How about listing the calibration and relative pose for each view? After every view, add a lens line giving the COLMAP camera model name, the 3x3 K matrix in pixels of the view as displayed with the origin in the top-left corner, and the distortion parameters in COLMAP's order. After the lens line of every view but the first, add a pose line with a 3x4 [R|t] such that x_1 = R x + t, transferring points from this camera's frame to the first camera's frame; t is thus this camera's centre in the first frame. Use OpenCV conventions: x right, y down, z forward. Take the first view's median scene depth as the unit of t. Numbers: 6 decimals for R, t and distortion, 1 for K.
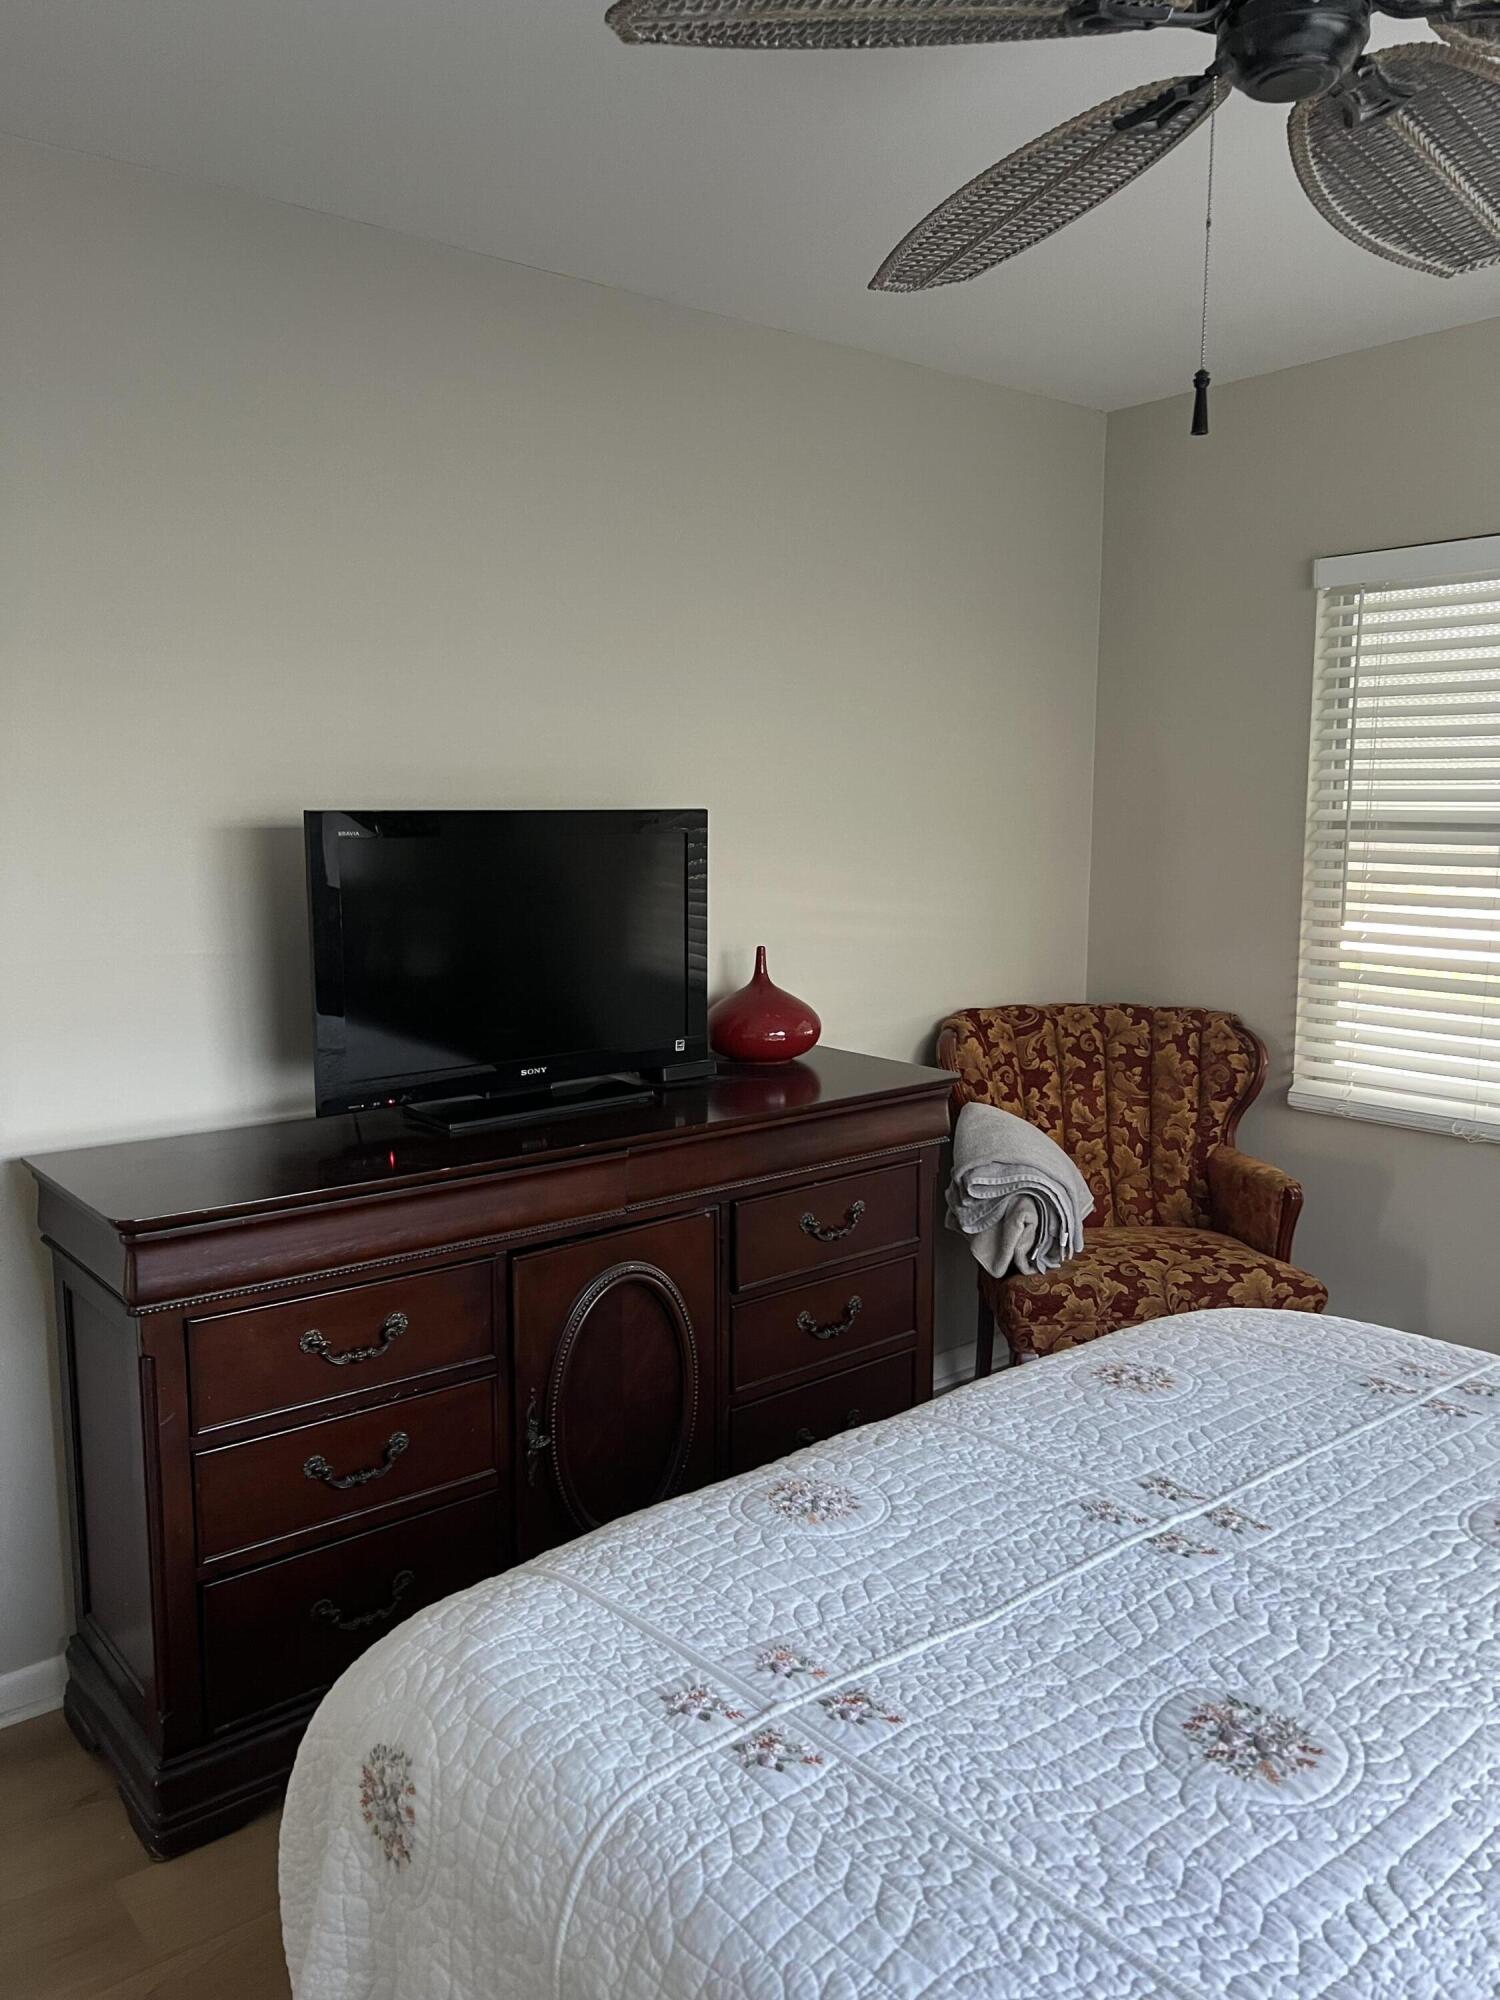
lens RADIAL K [[1511.9, 0, 749.0], [0, 1511.9, 999.7], [0, 0, 1]] dist [0.045217, -0.055306]
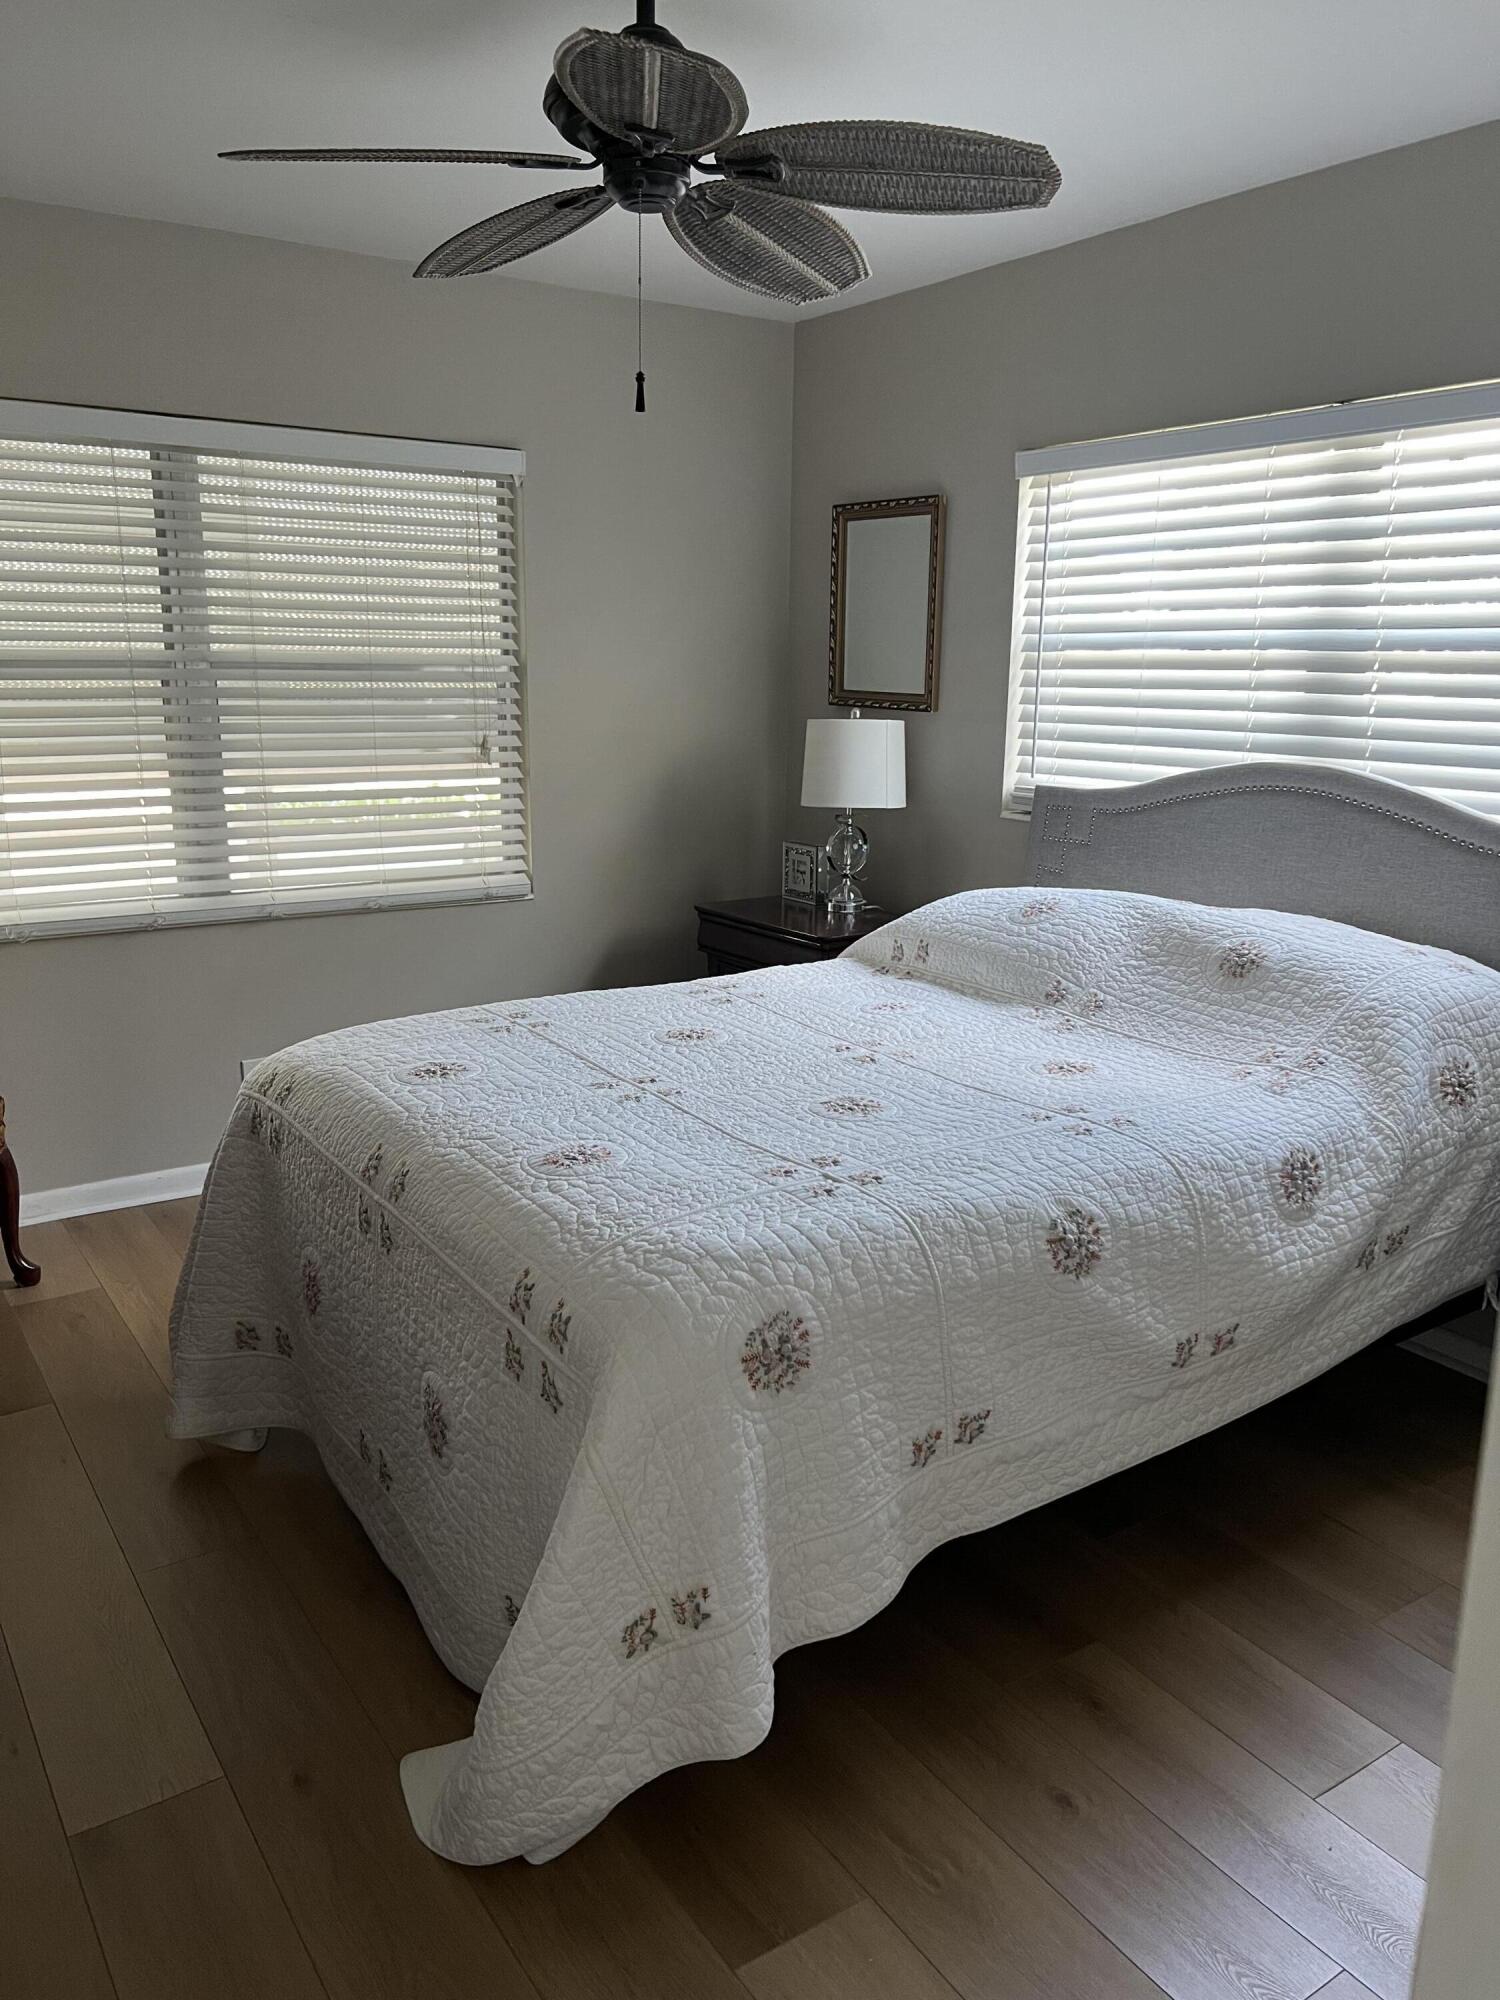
lens RADIAL K [[1511.9, 0, 745.1], [0, 1511.9, 1013.8], [0, 0, 1]] dist [0.045217, -0.055306]
pose [[0.103149, -0.230313, 0.967634, -1.542367], [0.137494, 0.966786, 0.215454, -0.092160], [-0.985117, 0.110820, 0.131390, 0.807526]]
